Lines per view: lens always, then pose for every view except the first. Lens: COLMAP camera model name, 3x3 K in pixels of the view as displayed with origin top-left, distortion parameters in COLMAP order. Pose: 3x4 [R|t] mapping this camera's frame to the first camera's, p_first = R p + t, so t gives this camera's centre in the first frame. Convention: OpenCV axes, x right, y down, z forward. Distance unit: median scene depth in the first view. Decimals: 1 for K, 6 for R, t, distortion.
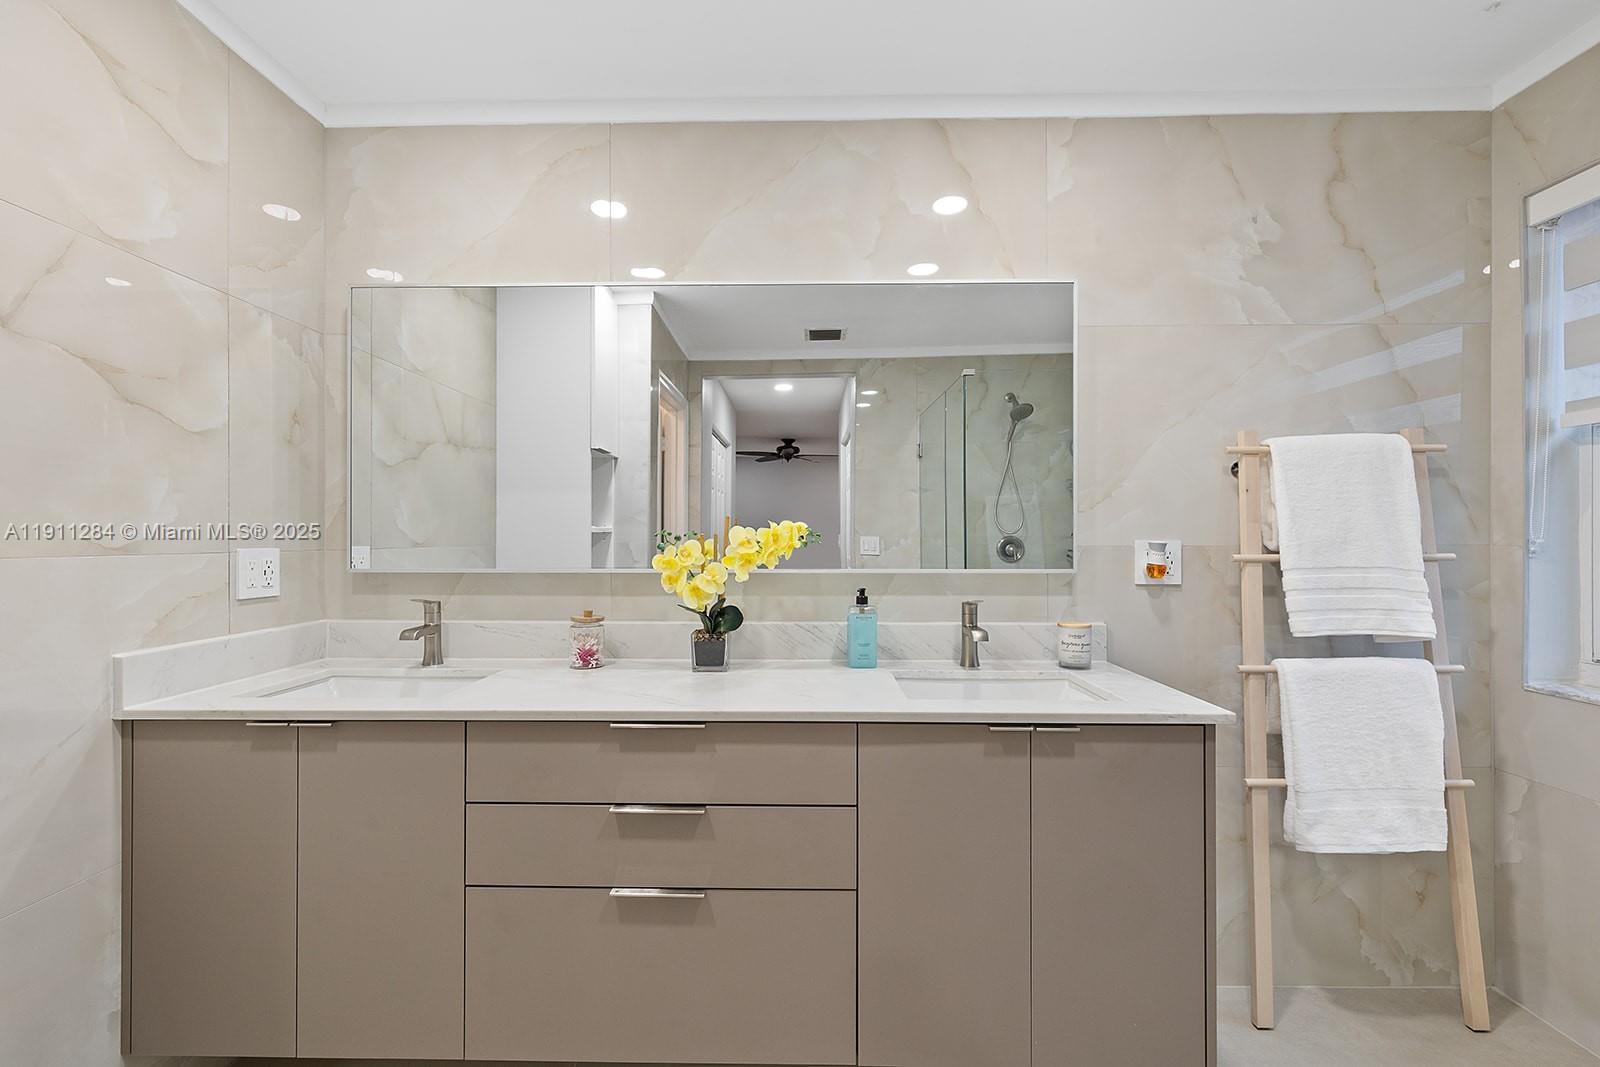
lens RADIAL K [[677.1, 0, 796.0], [0, 677.1, 537.0], [0, 0, 1]] dist [-0.002457, -0.000679]
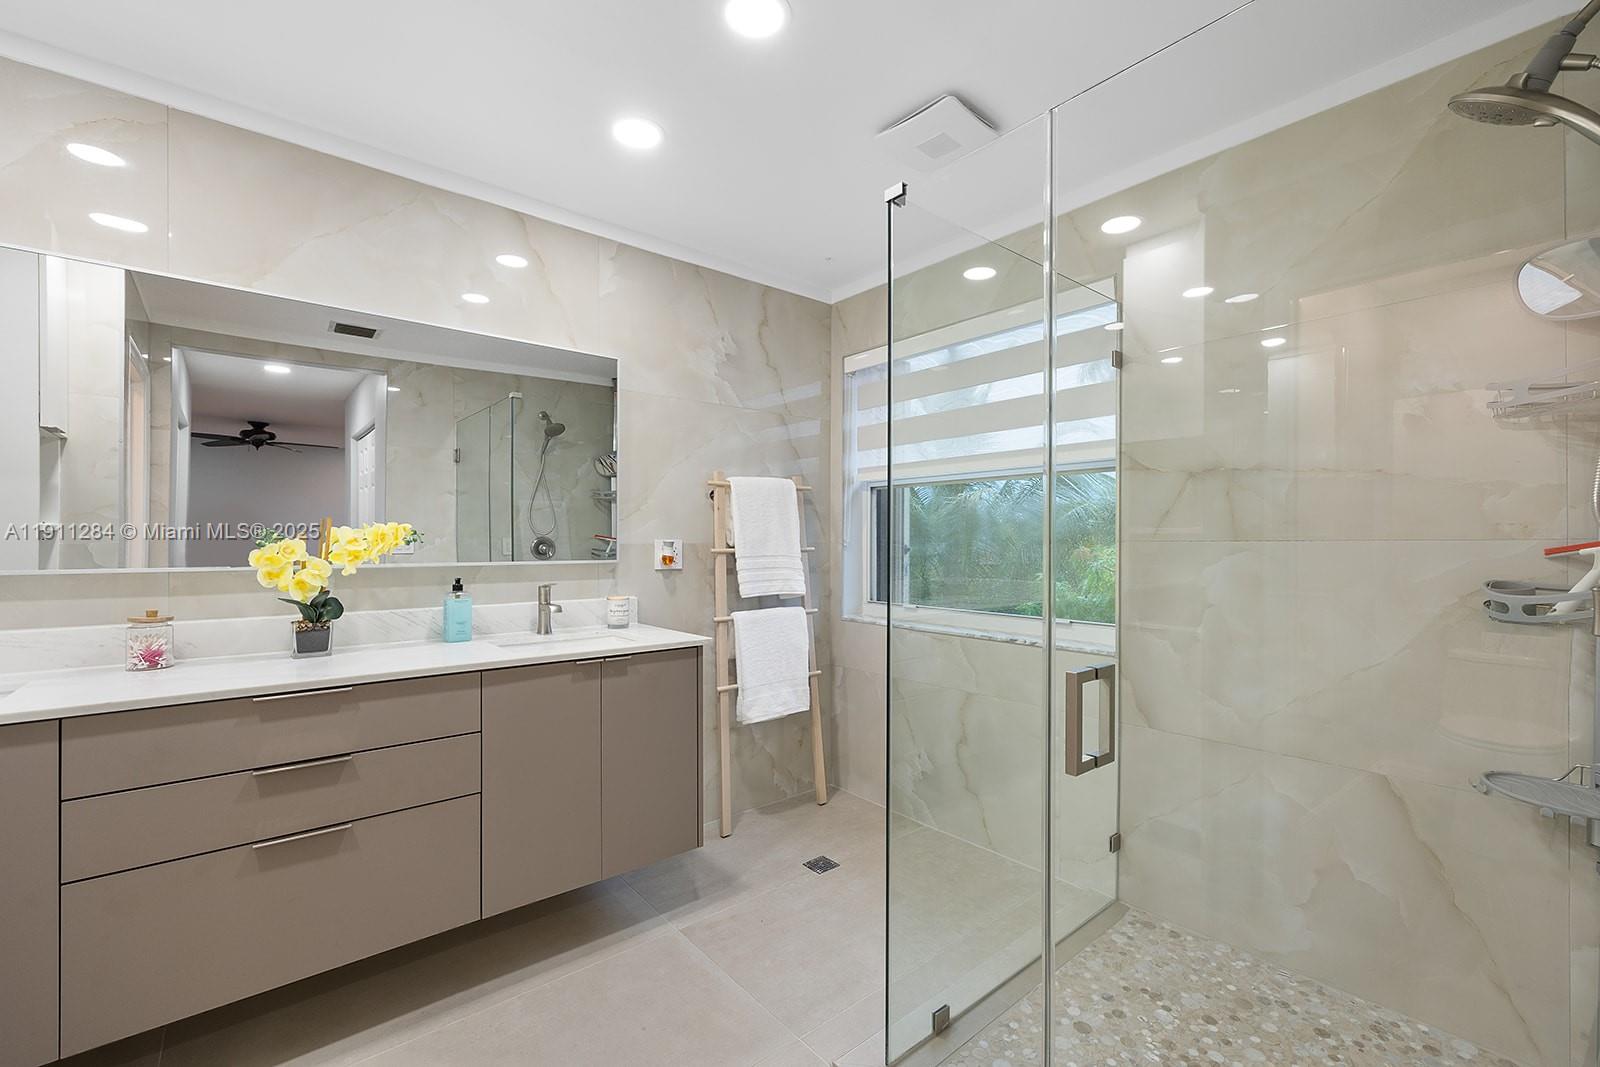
lens RADIAL K [[668.9, 0, 786.6], [0, 668.9, 543.5], [0, 0, 1]] dist [0.011714, -0.000382]
pose [[0.769143, -0.001173, 0.639075, -0.224244], [-0.003454, 0.999976, 0.005992, 0.003257], [-0.639067, -0.006816, 0.769121, -0.326967]]
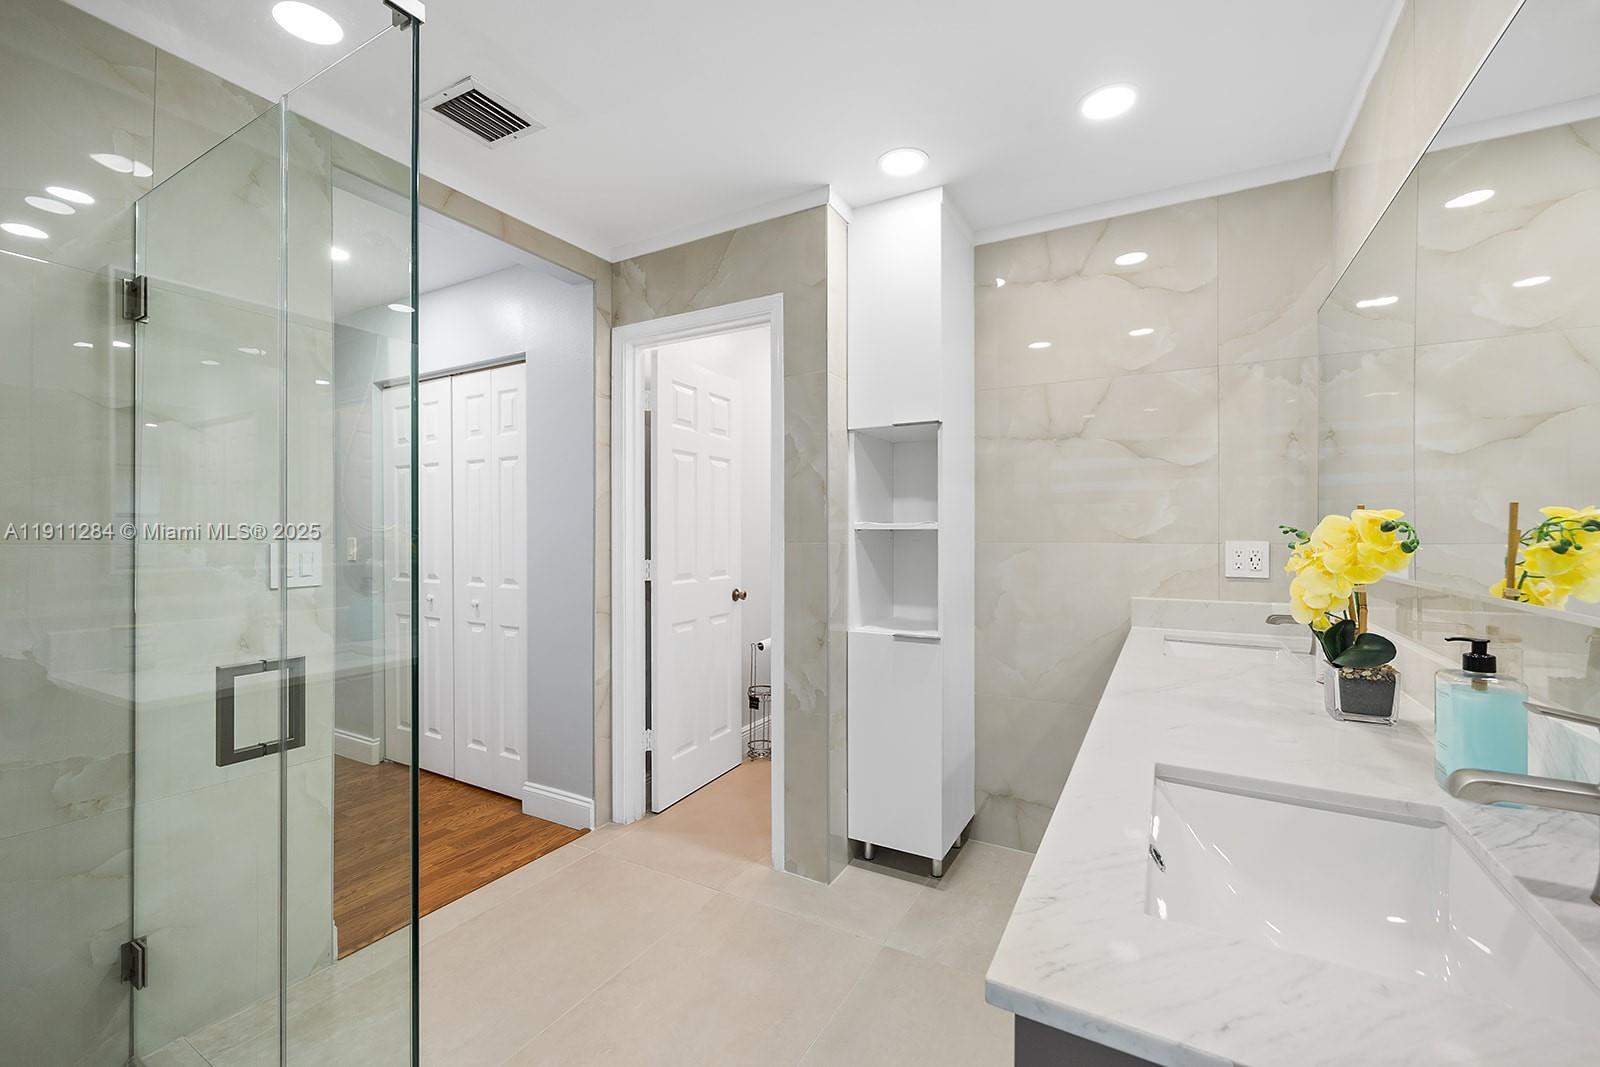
lens RADIAL K [[677.1, 0, 796.0], [0, 677.1, 537.0], [0, 0, 1]] dist [-0.002457, -0.000679]
pose [[-0.484456, 0.008131, -0.874778, 0.775230], [0.006329, 0.999963, 0.005790, -0.005032], [0.874793, -0.002731, -0.484490, 0.804122]]
